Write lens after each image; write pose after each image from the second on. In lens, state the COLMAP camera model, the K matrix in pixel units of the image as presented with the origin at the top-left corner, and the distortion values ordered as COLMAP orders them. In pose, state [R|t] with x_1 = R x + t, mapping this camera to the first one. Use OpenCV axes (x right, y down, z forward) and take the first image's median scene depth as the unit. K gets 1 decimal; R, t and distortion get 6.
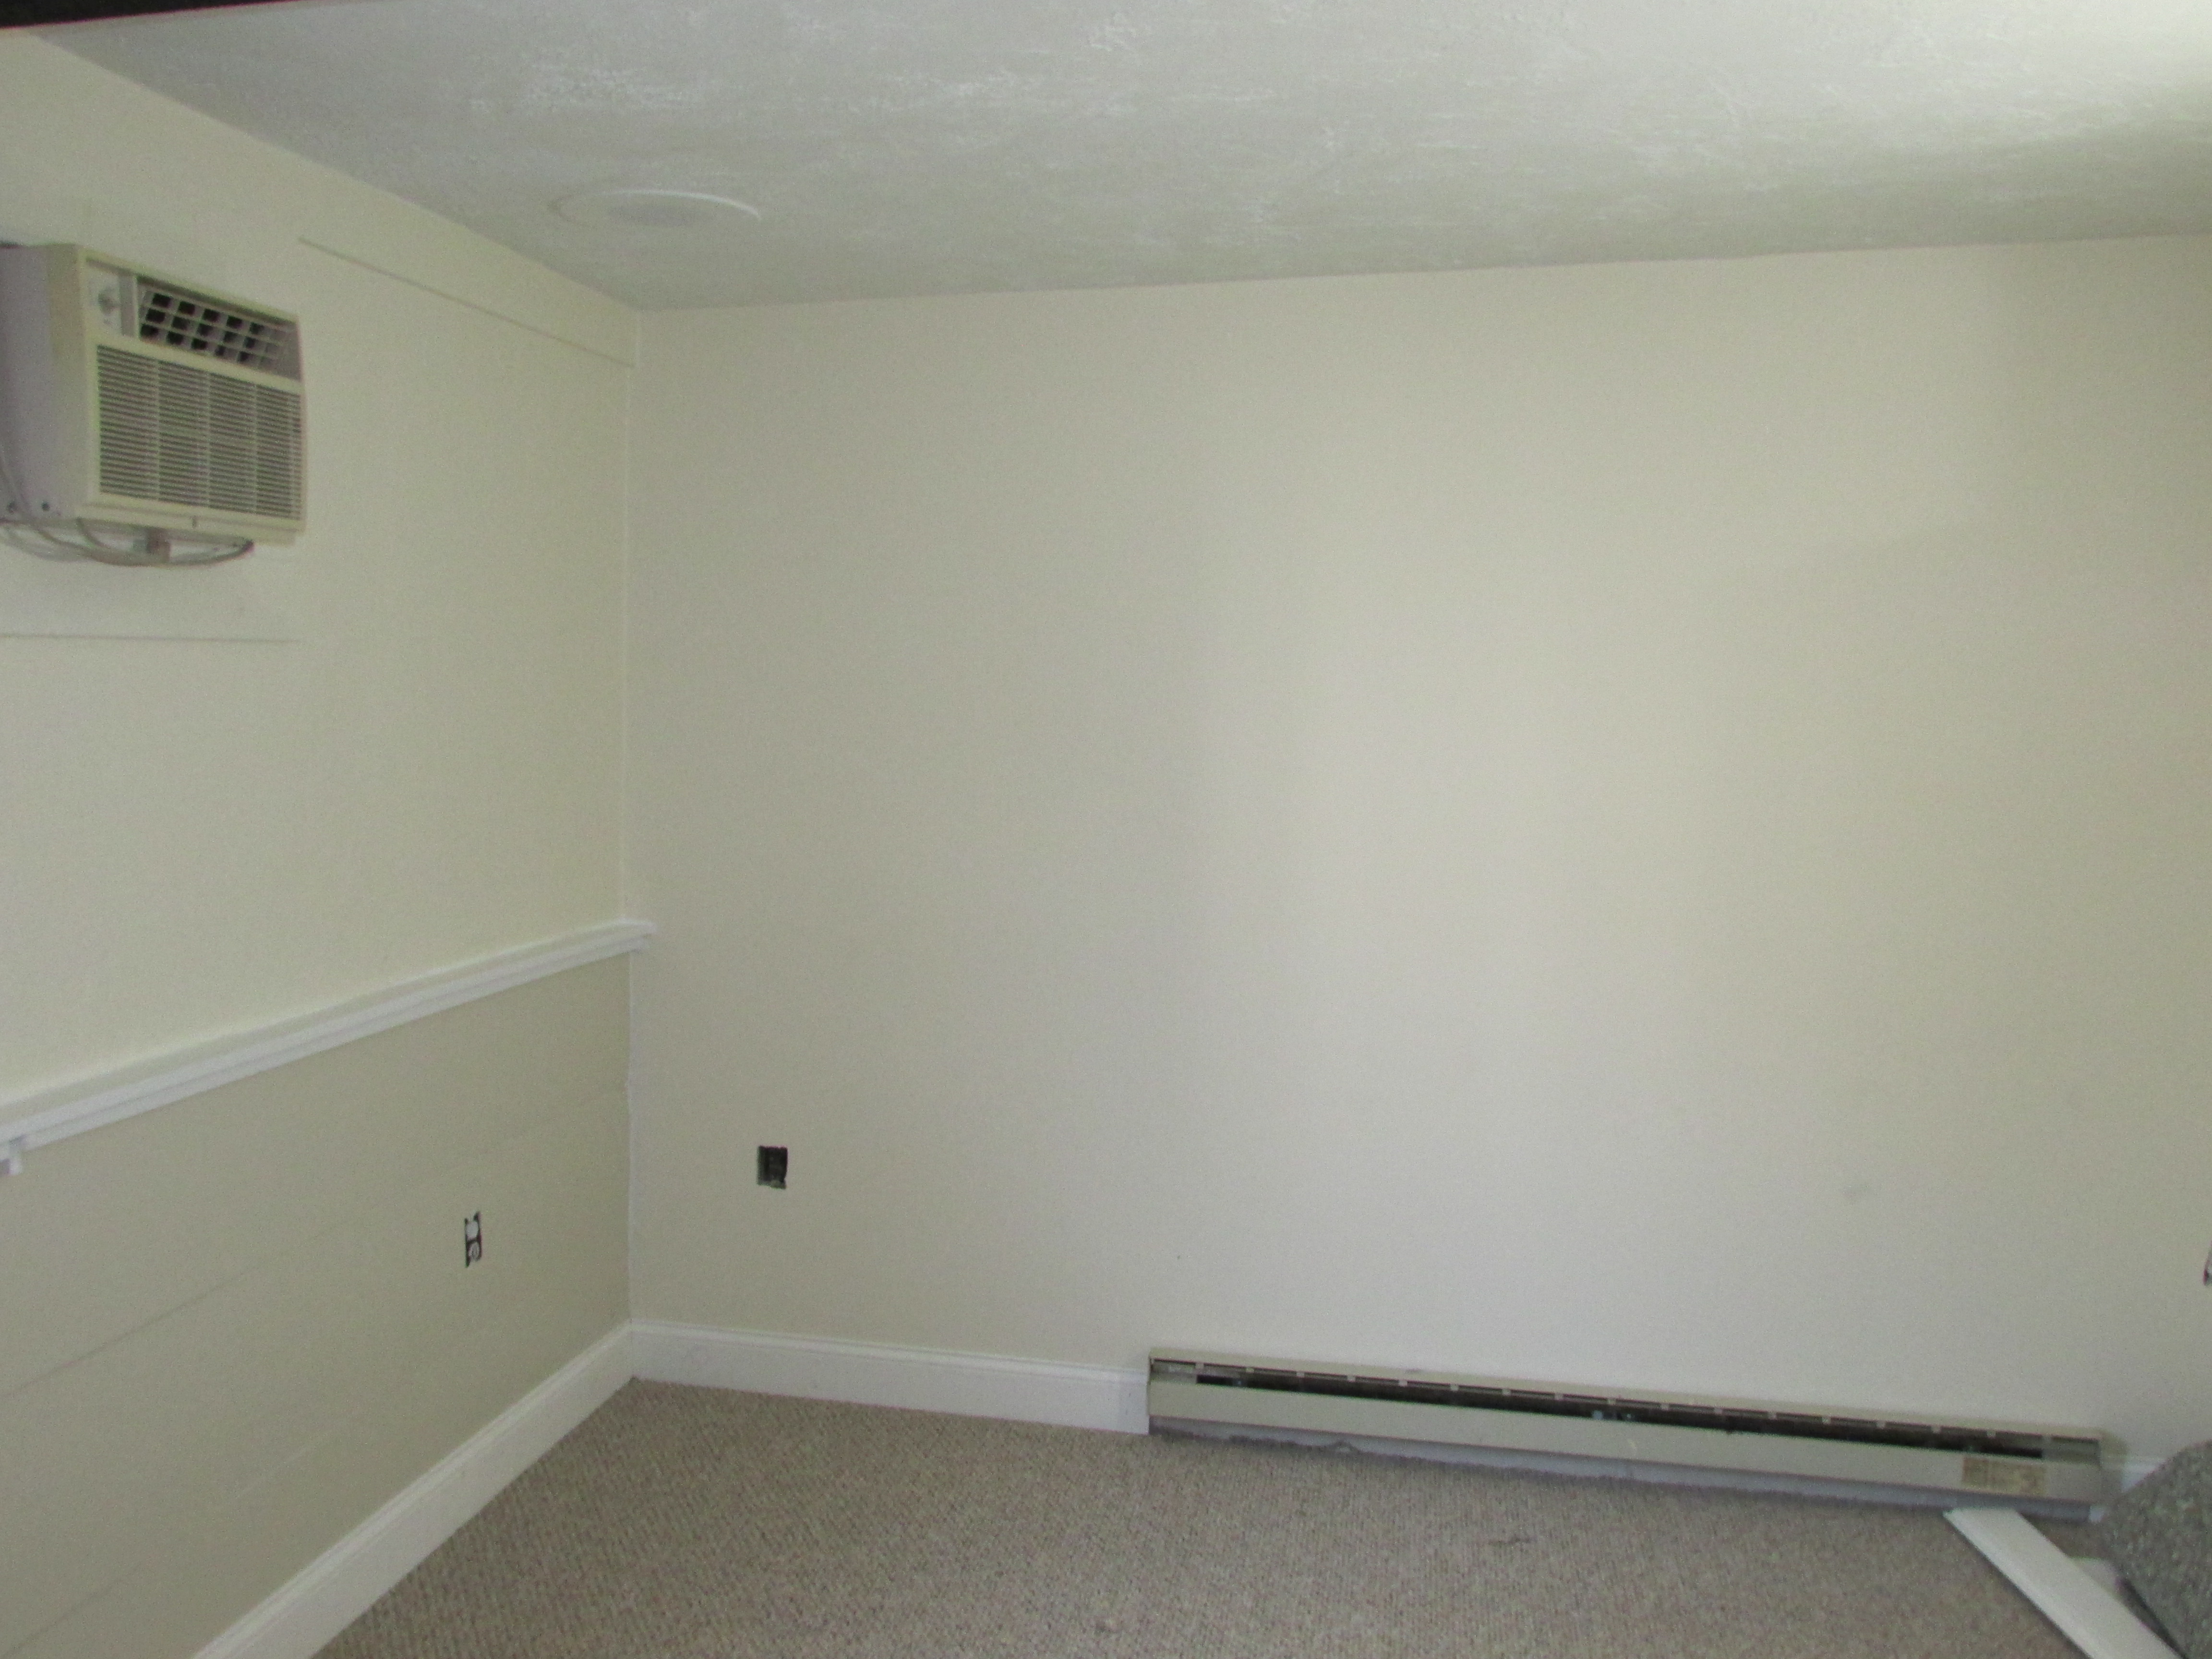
lens RADIAL K [[2055.7, 0, 1106.0], [0, 2055.7, 829.5], [0, 0, 1]] dist [-0.035497, 0.000201]
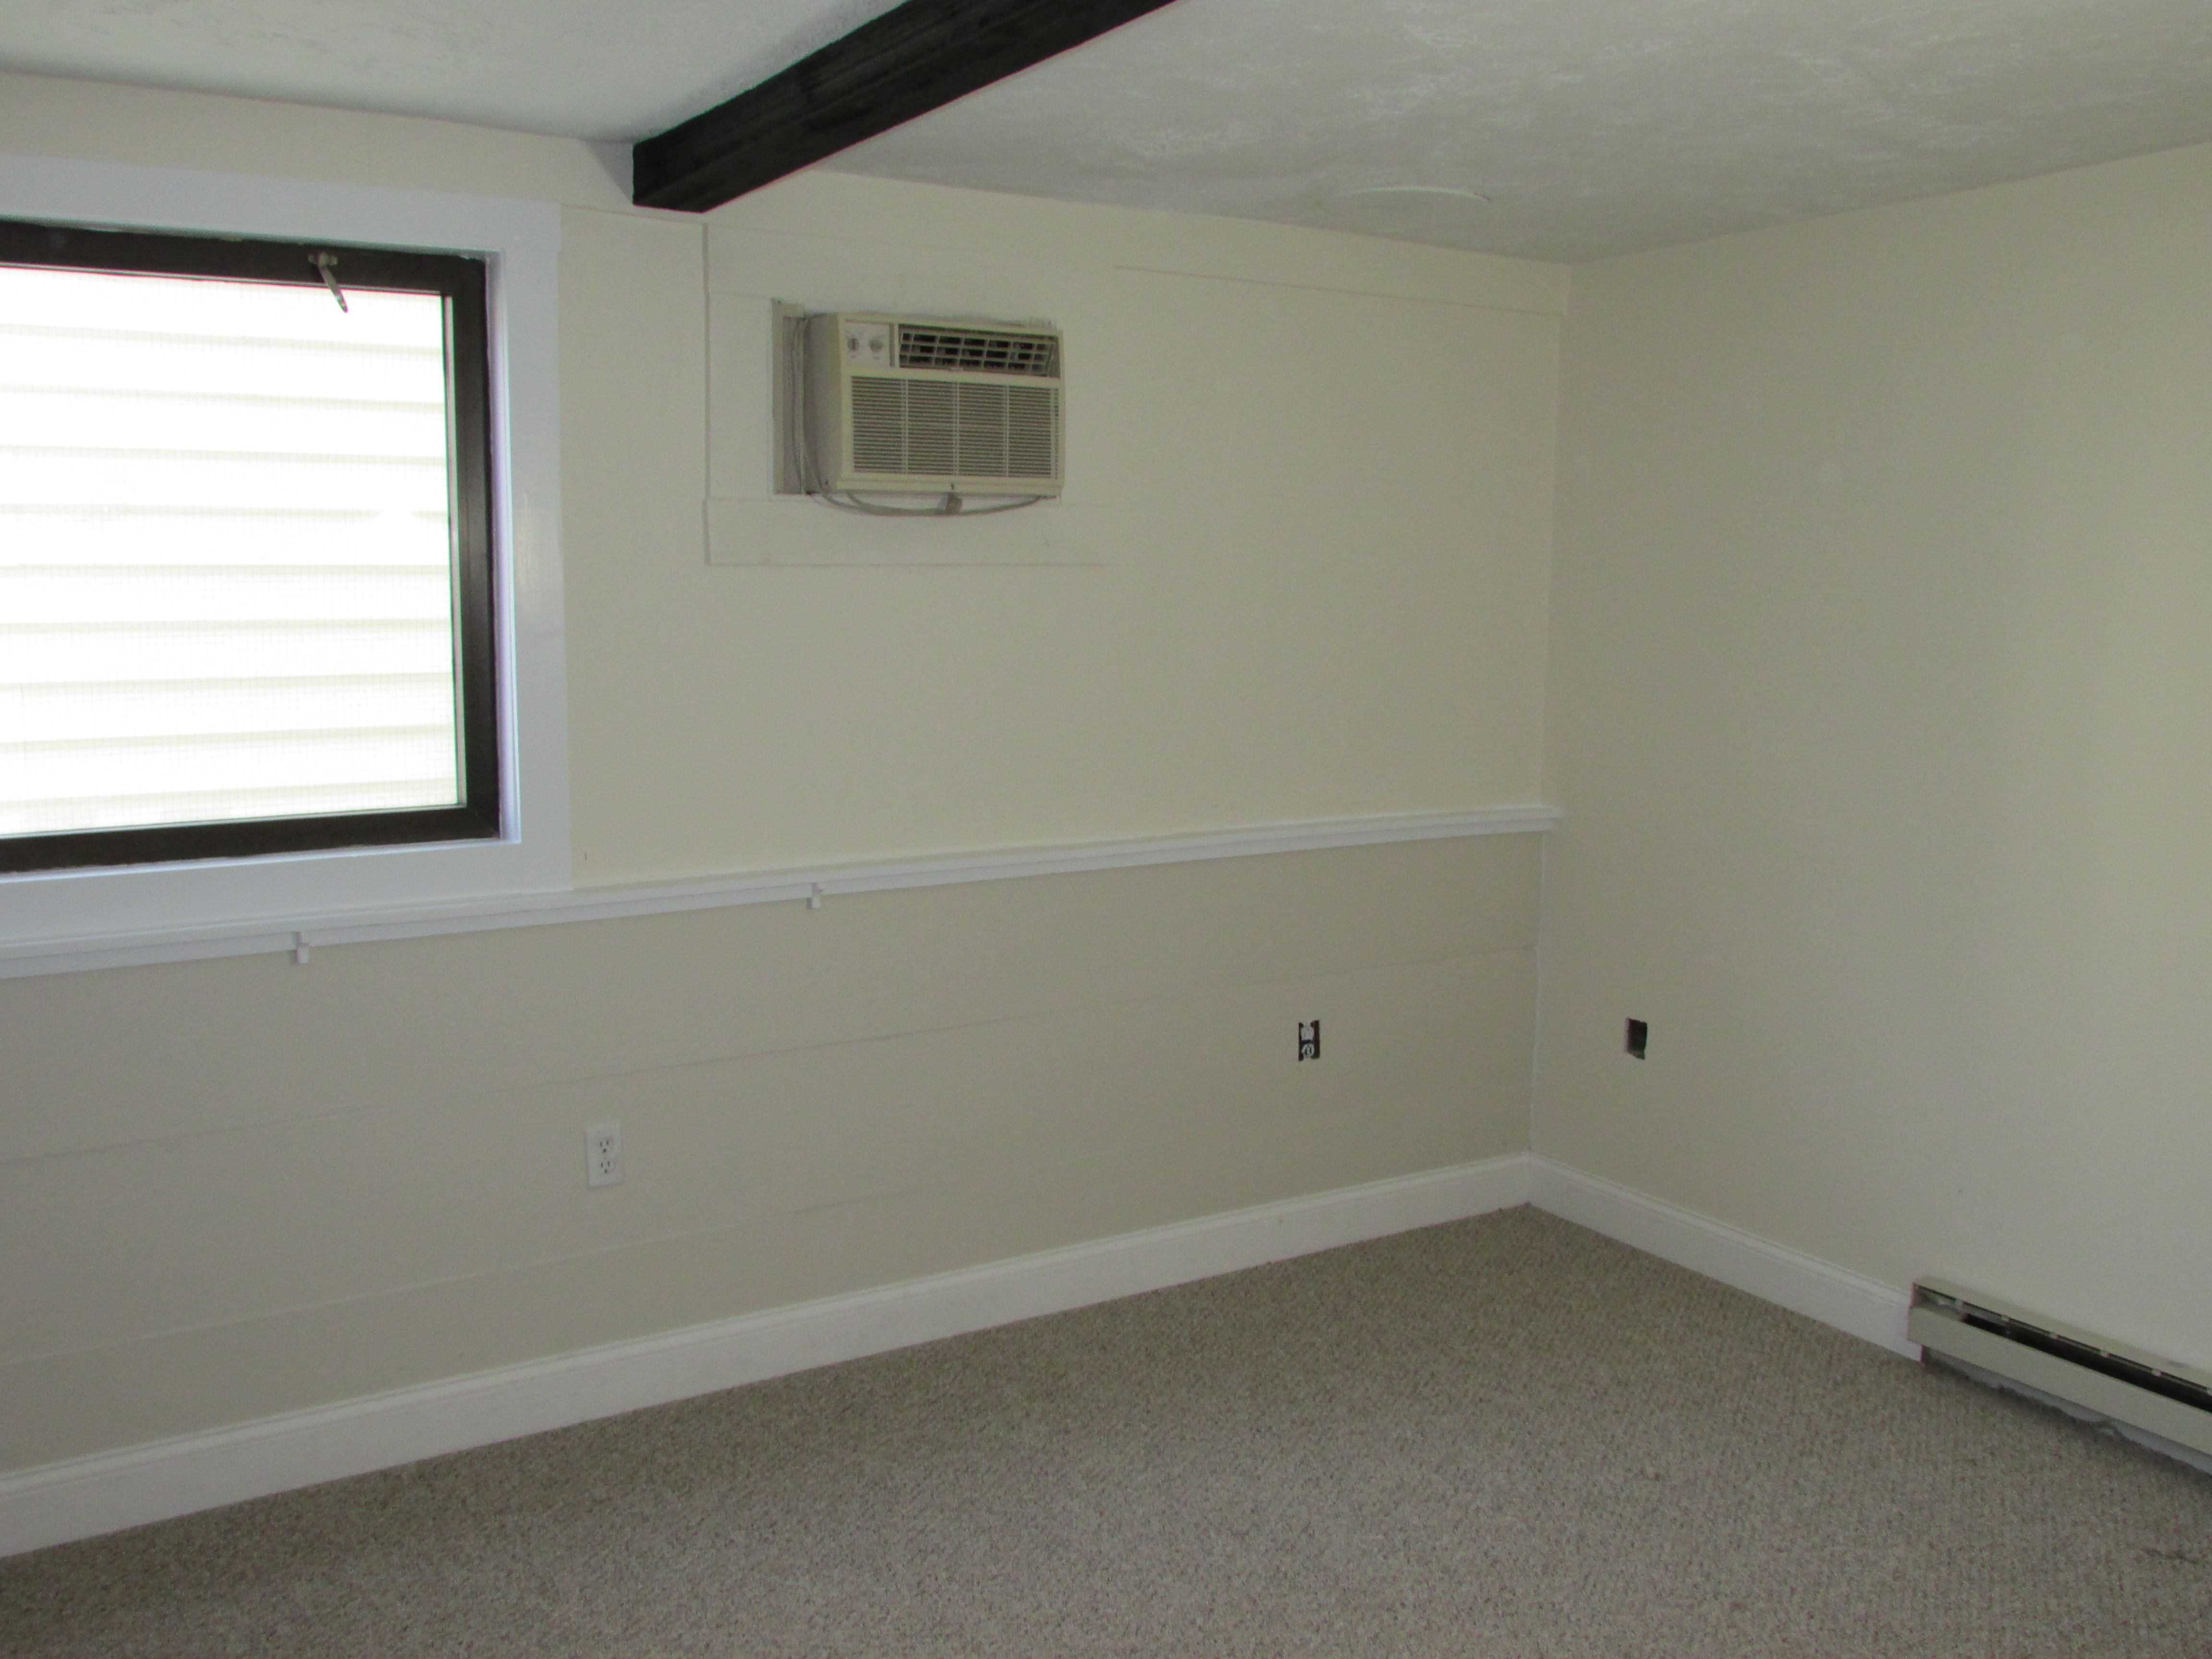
lens RADIAL K [[2051.5, 0, 1105.4], [0, 2051.5, 797.6], [0, 0, 1]] dist [0.004404, -0.001595]
pose [[0.705621, 0.077729, -0.704313, 0.476715], [-0.057023, 0.996970, 0.052898, -0.007850], [0.706291, 0.002836, 0.707916, 0.021165]]
